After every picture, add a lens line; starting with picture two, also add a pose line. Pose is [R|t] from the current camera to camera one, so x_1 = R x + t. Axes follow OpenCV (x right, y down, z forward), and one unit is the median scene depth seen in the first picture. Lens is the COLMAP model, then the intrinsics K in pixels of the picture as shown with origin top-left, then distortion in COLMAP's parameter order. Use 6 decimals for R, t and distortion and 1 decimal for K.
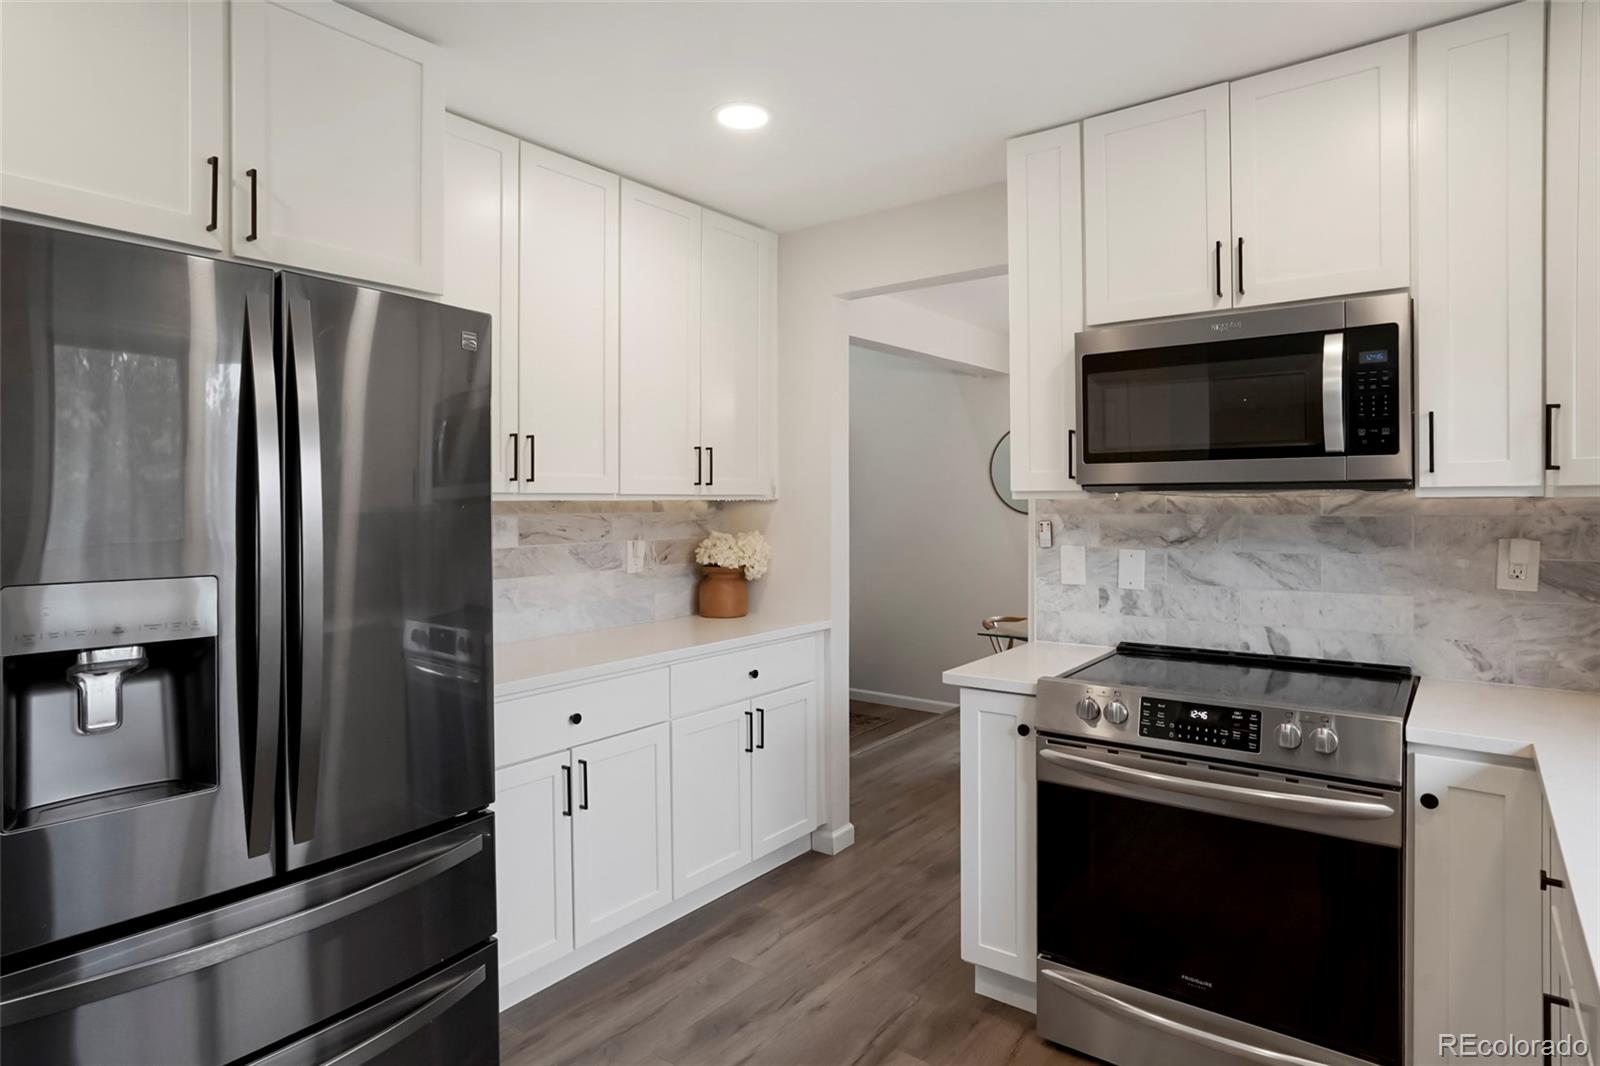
lens RADIAL K [[880.7, 0, 801.0], [0, 880.7, 494.6], [0, 0, 1]] dist [-0.045126, 0.025532]
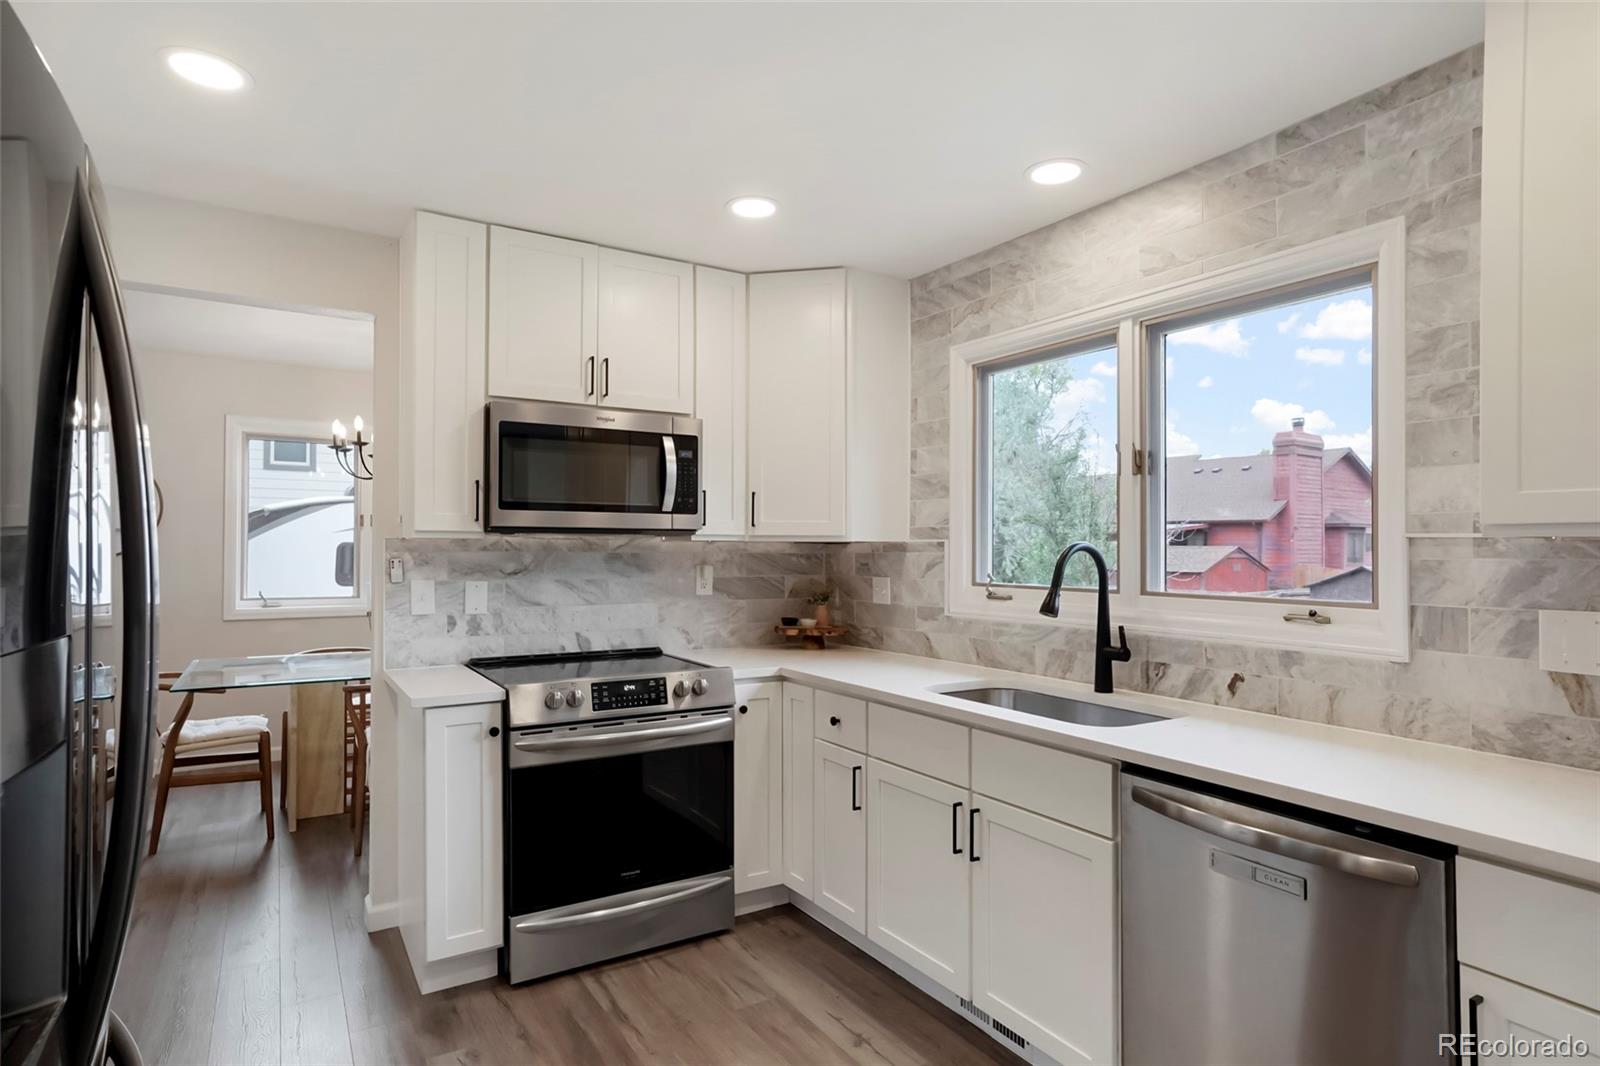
lens RADIAL K [[861.0, 0, 801.7], [0, 861.0, 538.2], [0, 0, 1]] dist [-0.041174, -0.000034]
pose [[0.348251, 0.015624, 0.937271, -0.663948], [-0.012594, 0.999849, -0.011988, 0.013957], [-0.937317, -0.007629, 0.348396, 0.195979]]
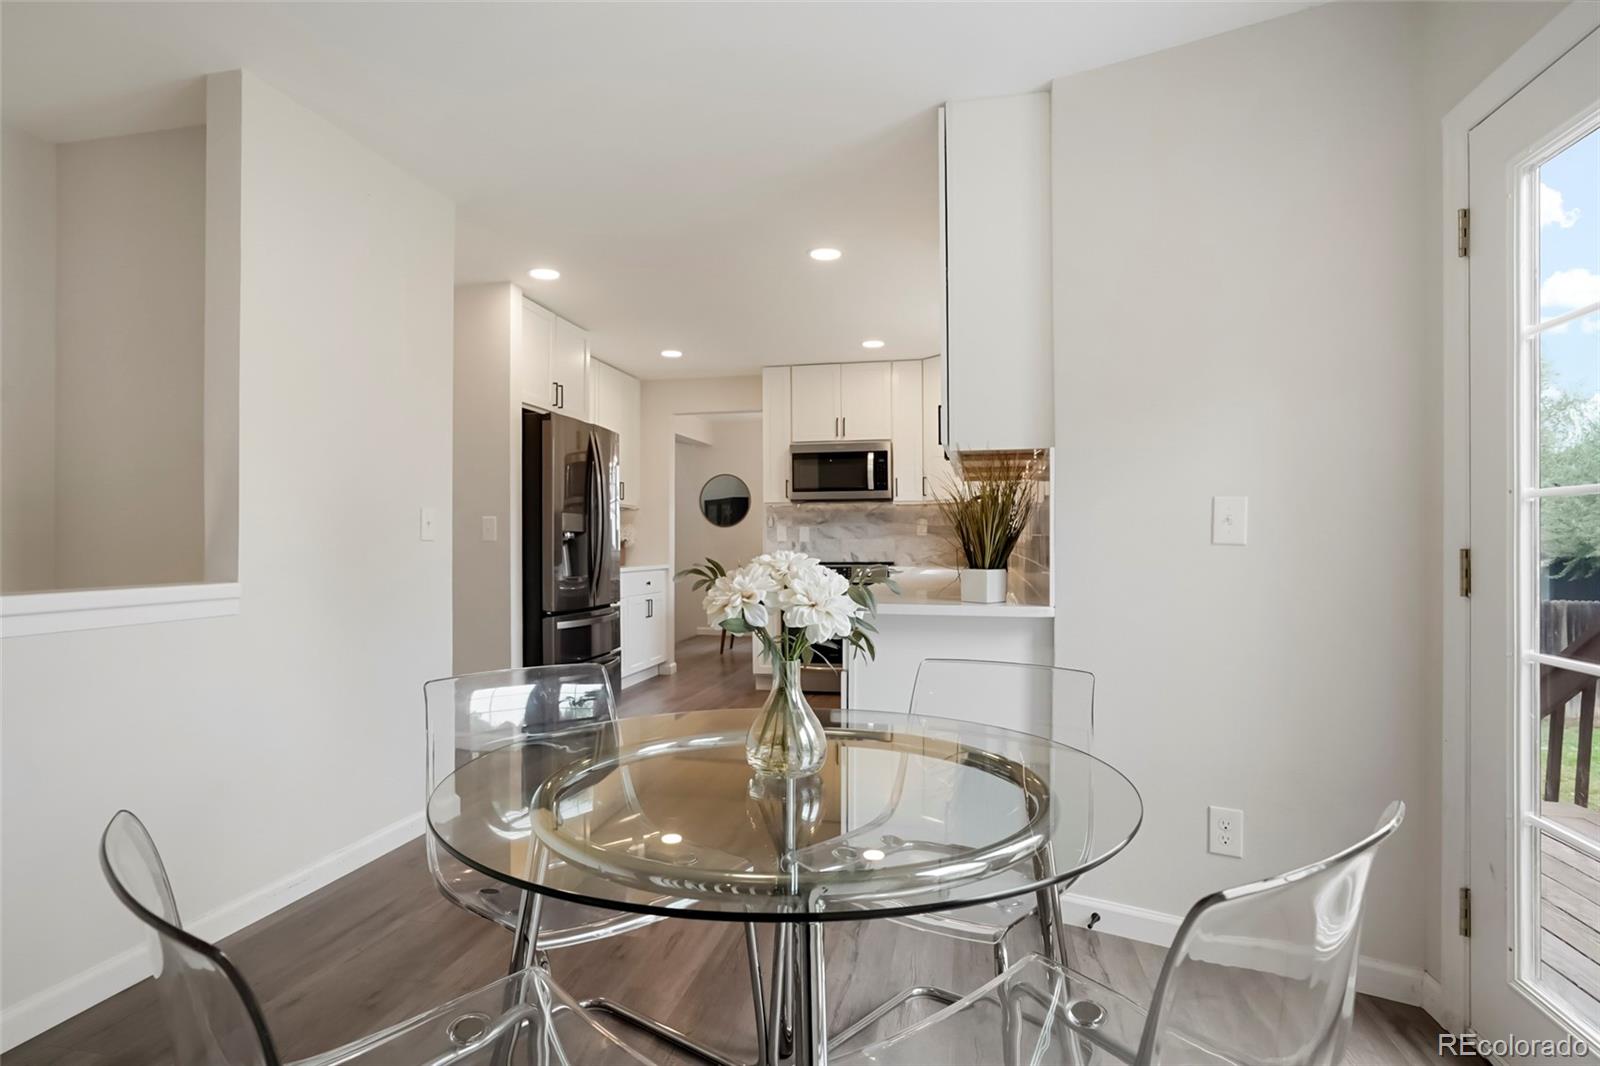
lens RADIAL K [[913.4, 0, 800.0], [0, 913.4, 533.0], [0, 0, 1]] dist [-0.000182, 0.000100]
pose [[0.901621, 0.006851, 0.432473, -0.933308], [-0.002930, 0.999948, -0.009731, 0.125965], [-0.432517, 0.007506, 0.901594, -1.666449]]
